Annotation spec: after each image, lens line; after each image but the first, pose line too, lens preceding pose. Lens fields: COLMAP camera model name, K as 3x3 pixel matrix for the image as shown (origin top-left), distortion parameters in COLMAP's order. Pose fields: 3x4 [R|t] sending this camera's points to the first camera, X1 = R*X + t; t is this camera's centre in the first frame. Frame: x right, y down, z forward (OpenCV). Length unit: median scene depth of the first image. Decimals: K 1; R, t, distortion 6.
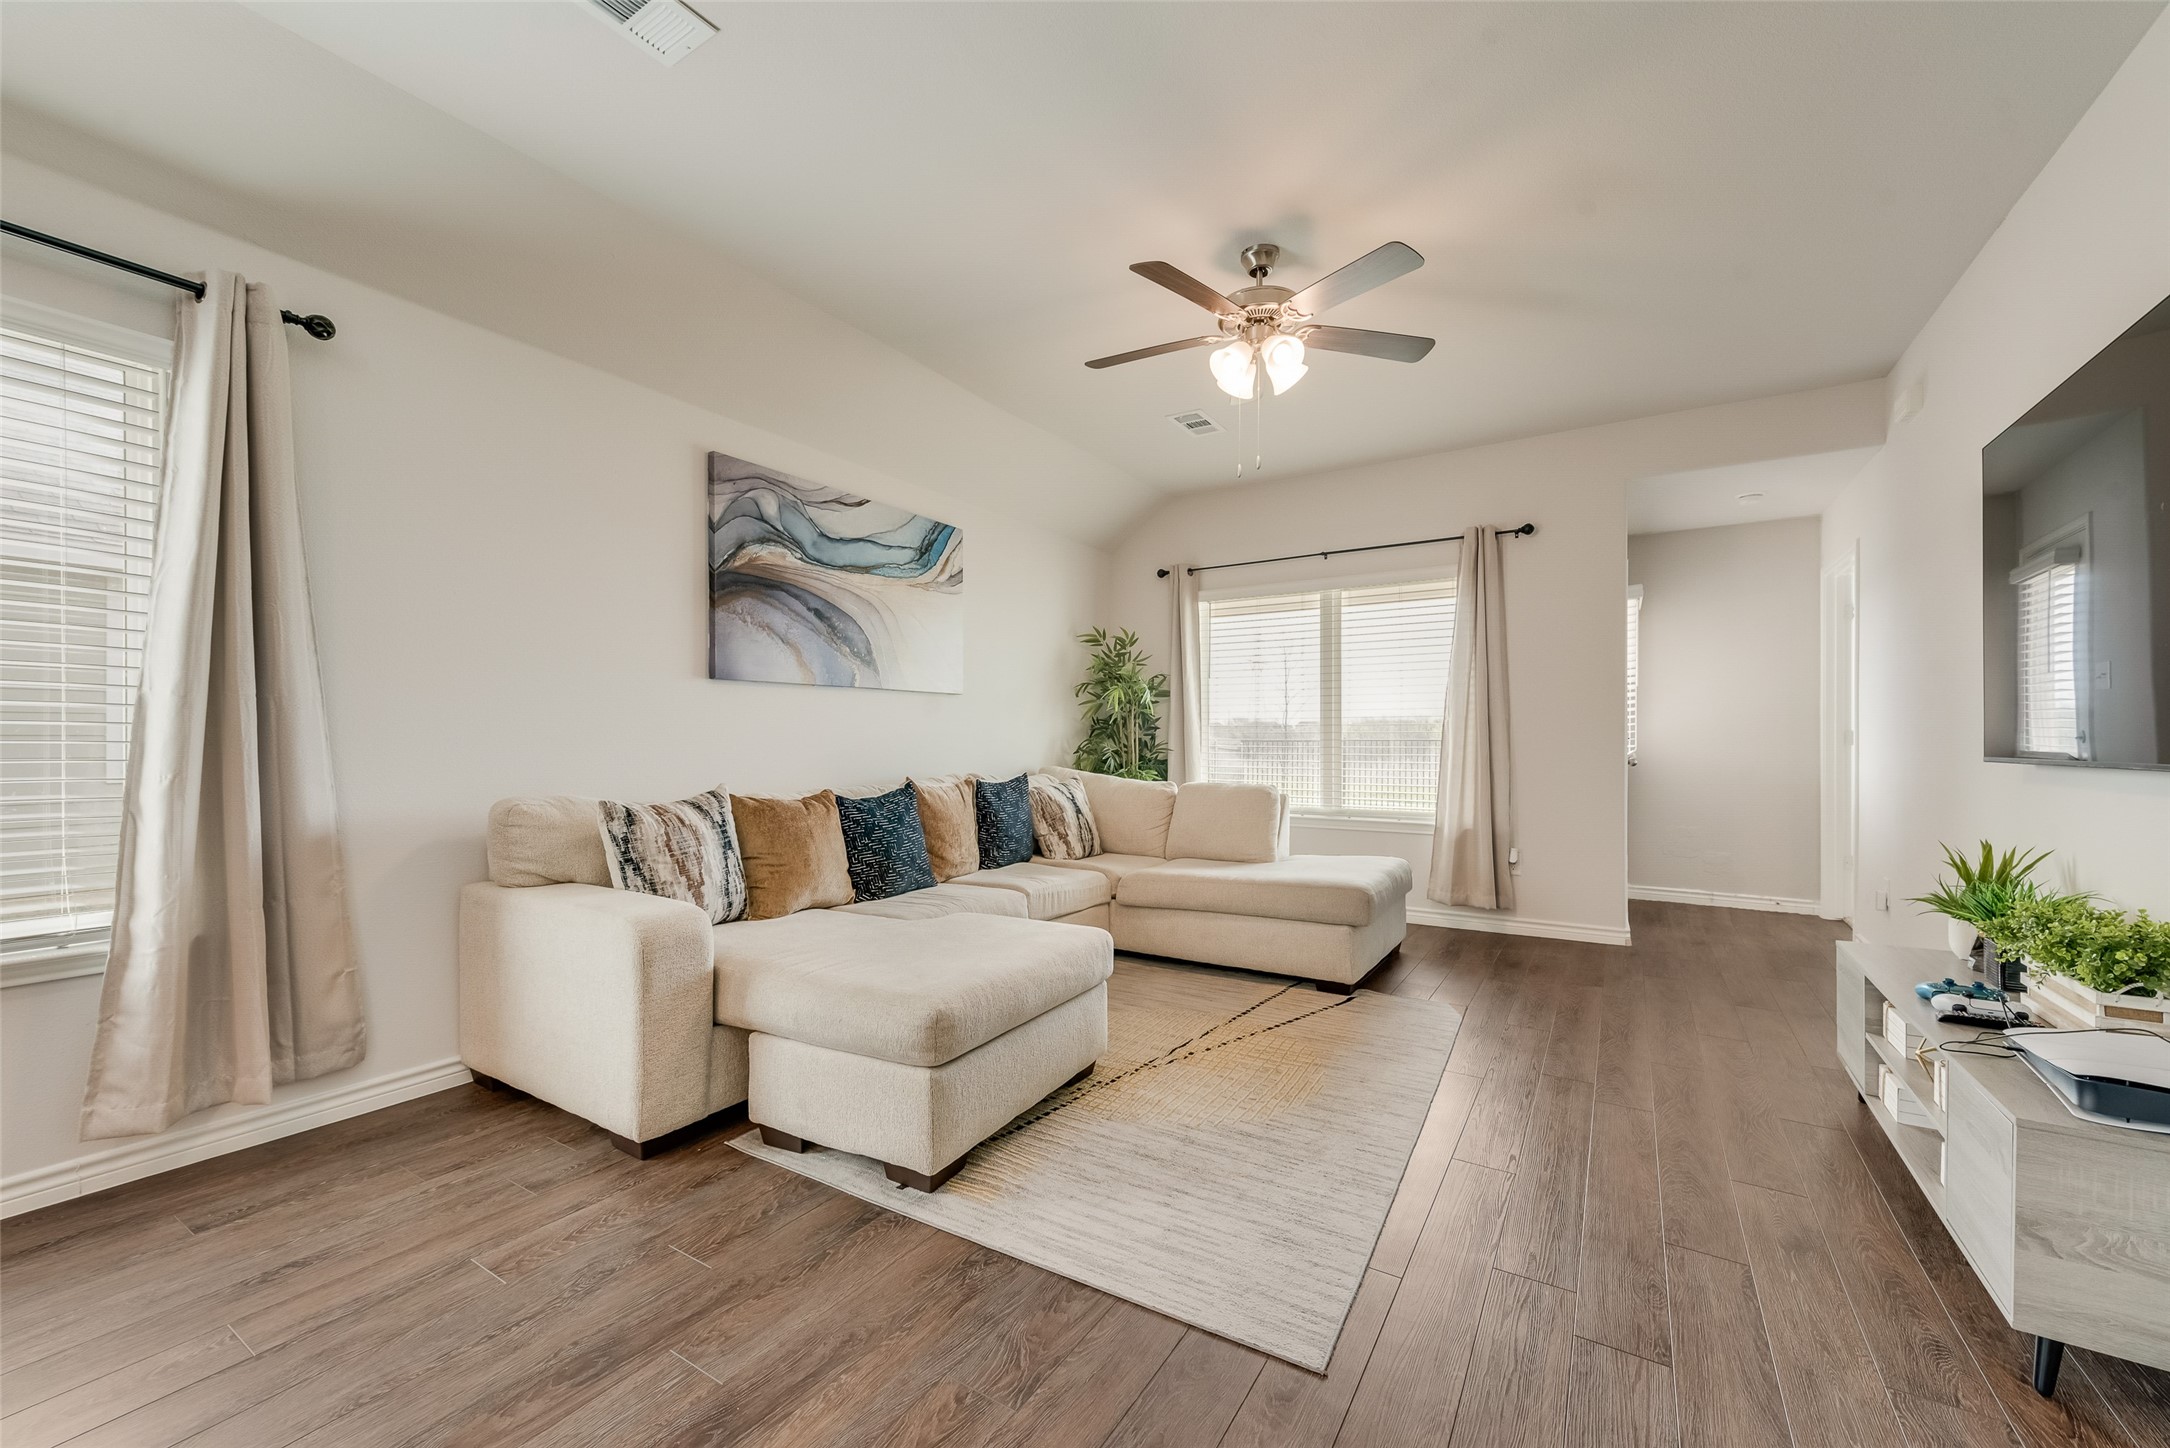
lens RADIAL K [[856.0, 0, 1088.8], [0, 856.0, 736.8], [0, 0, 1]] dist [0.009500, -0.000950]
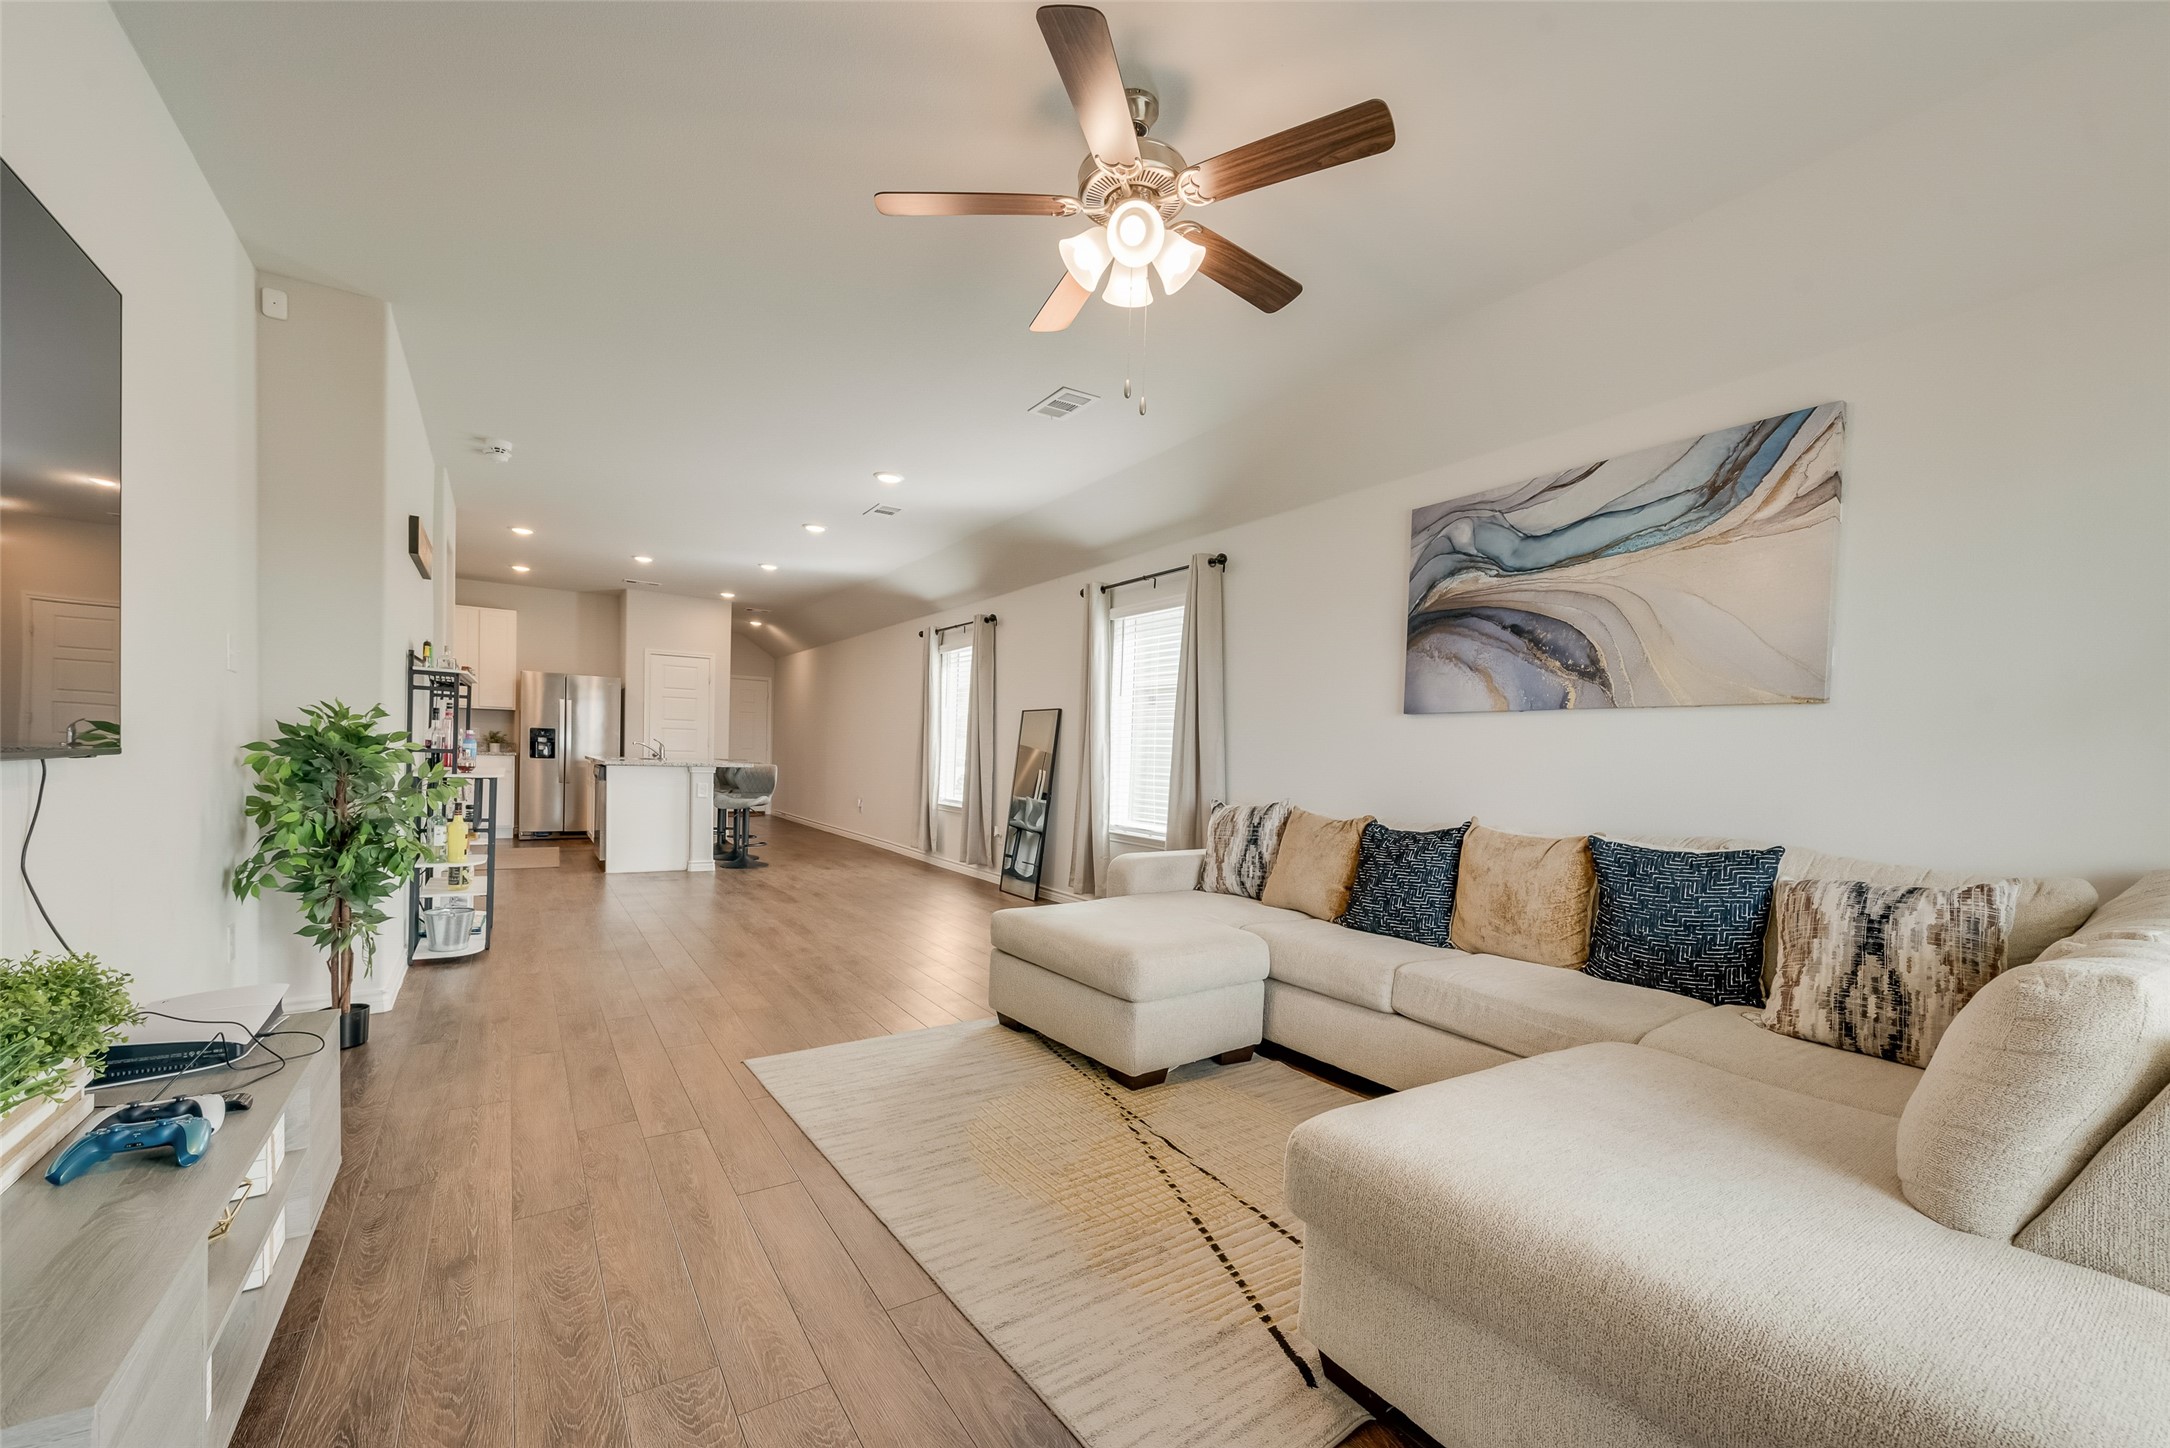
lens RADIAL K [[856.0, 0, 1081.4], [0, 856.0, 773.0], [0, 0, 1]] dist [0.009500, -0.000950]
pose [[-0.421367, 0.002588, -0.906887, 0.627841], [-0.033440, 0.999272, 0.018389, 0.002323], [0.906274, 0.038075, -0.420973, 0.904896]]
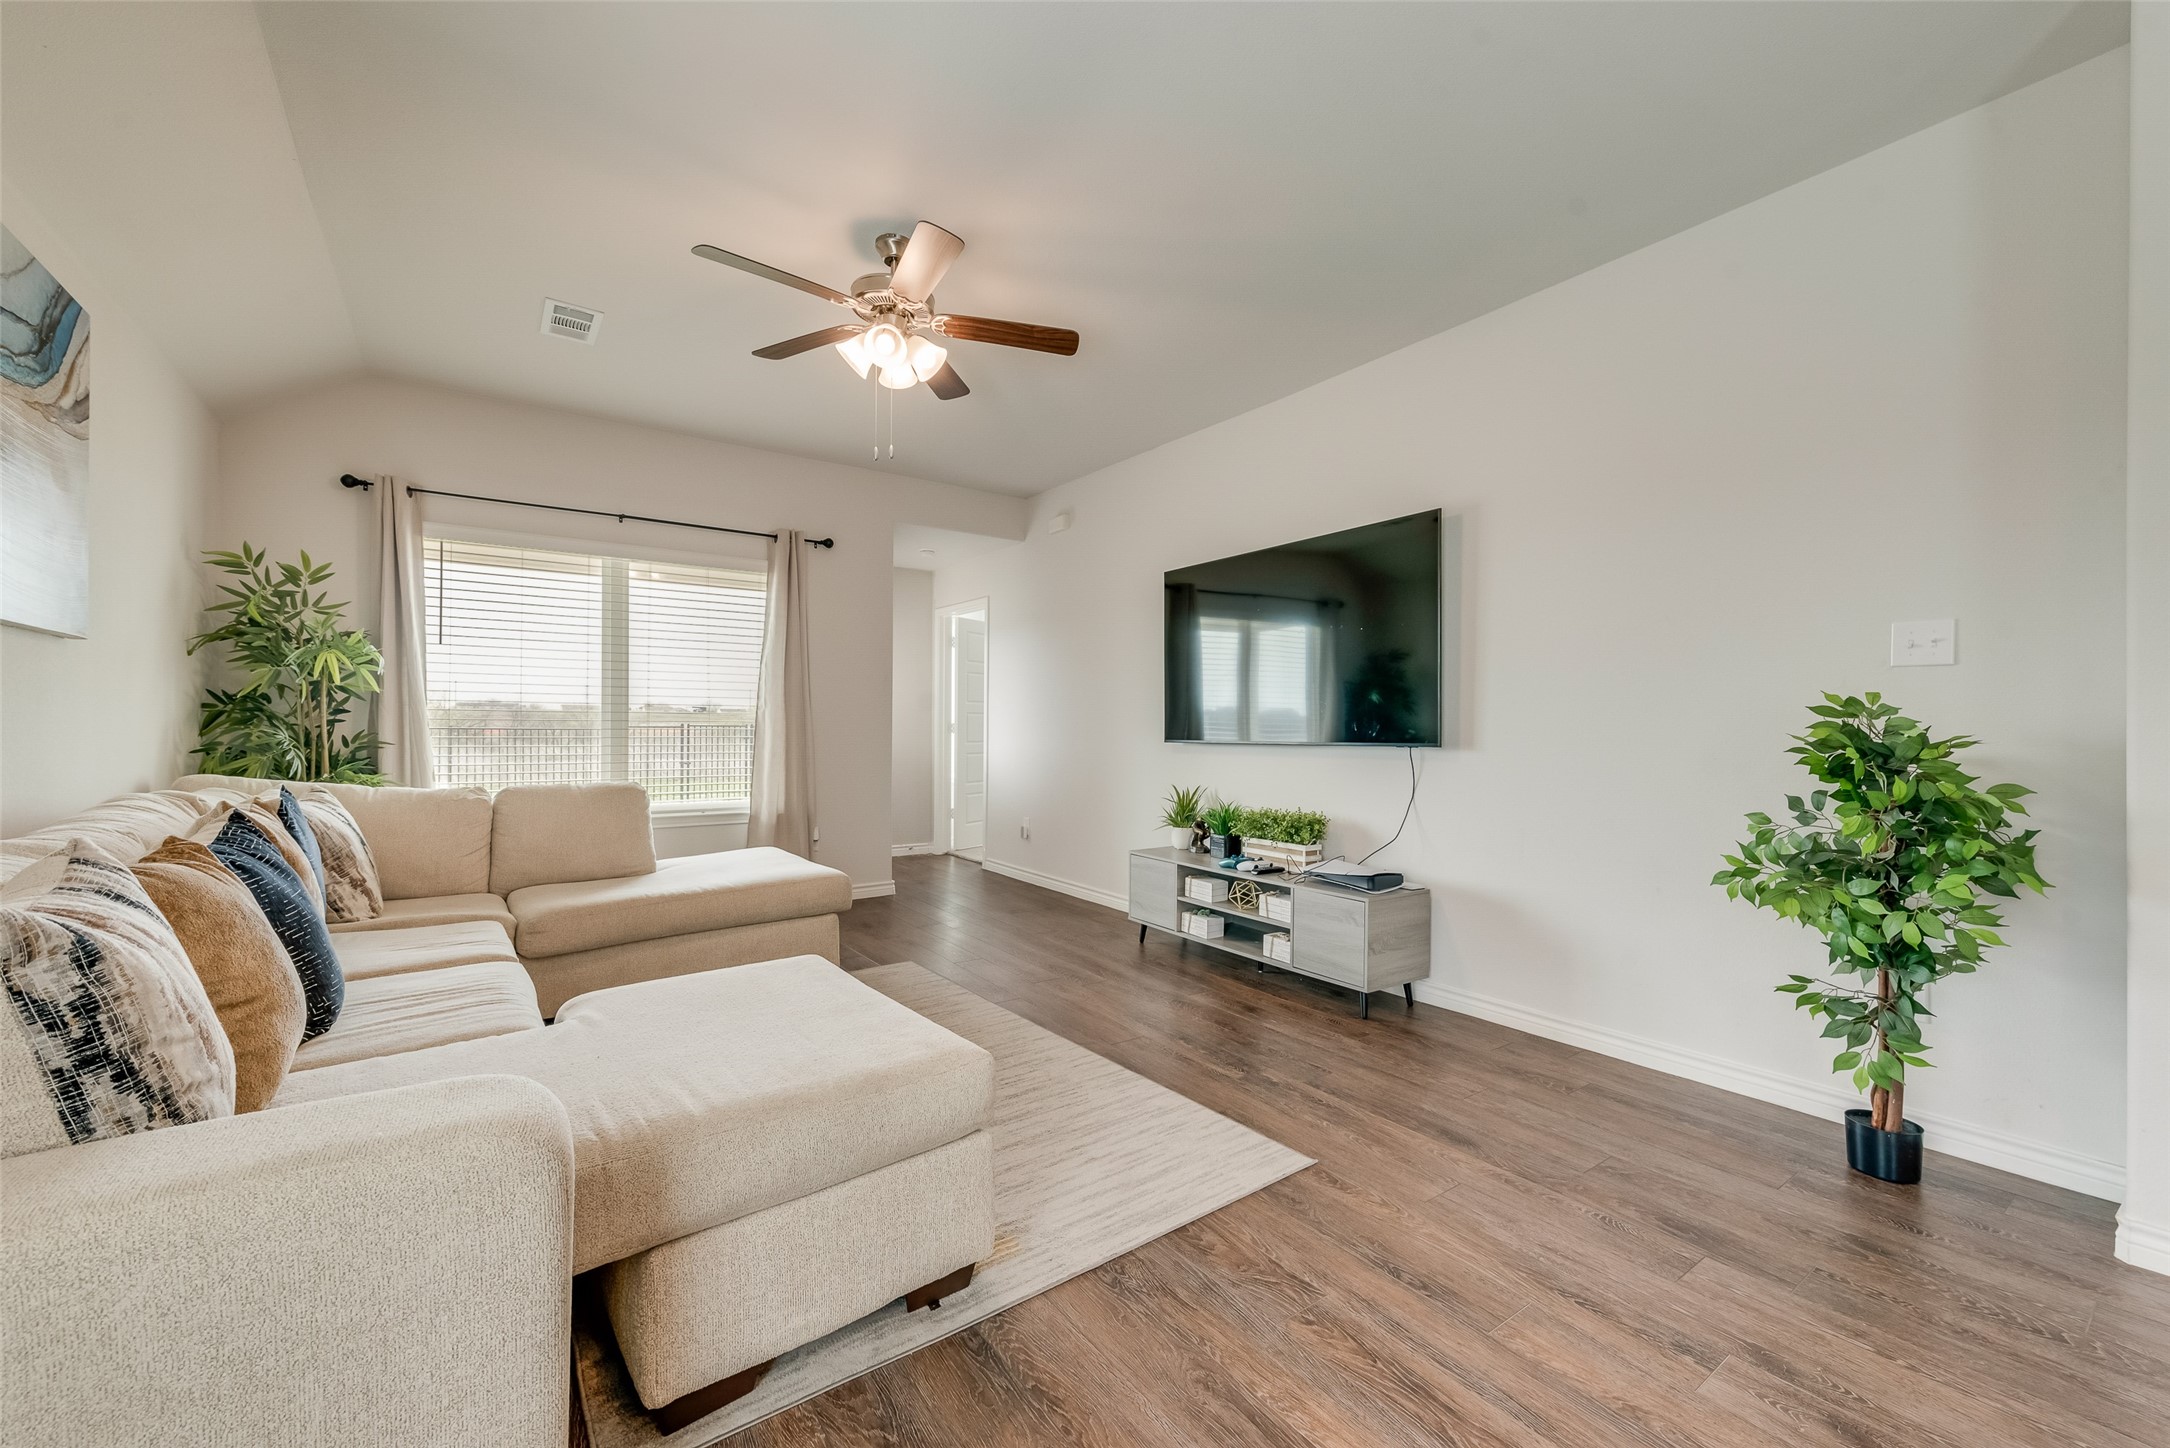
lens RADIAL K [[856.0, 0, 1080.2], [0, 856.0, 722.5], [0, 0, 1]] dist [0.009500, -0.000950]
pose [[0.382581, 0.008508, 0.923883, -0.447185], [-0.006946, 0.999956, -0.006333, -0.000771], [-0.923896, -0.003994, 0.382623, 0.290578]]
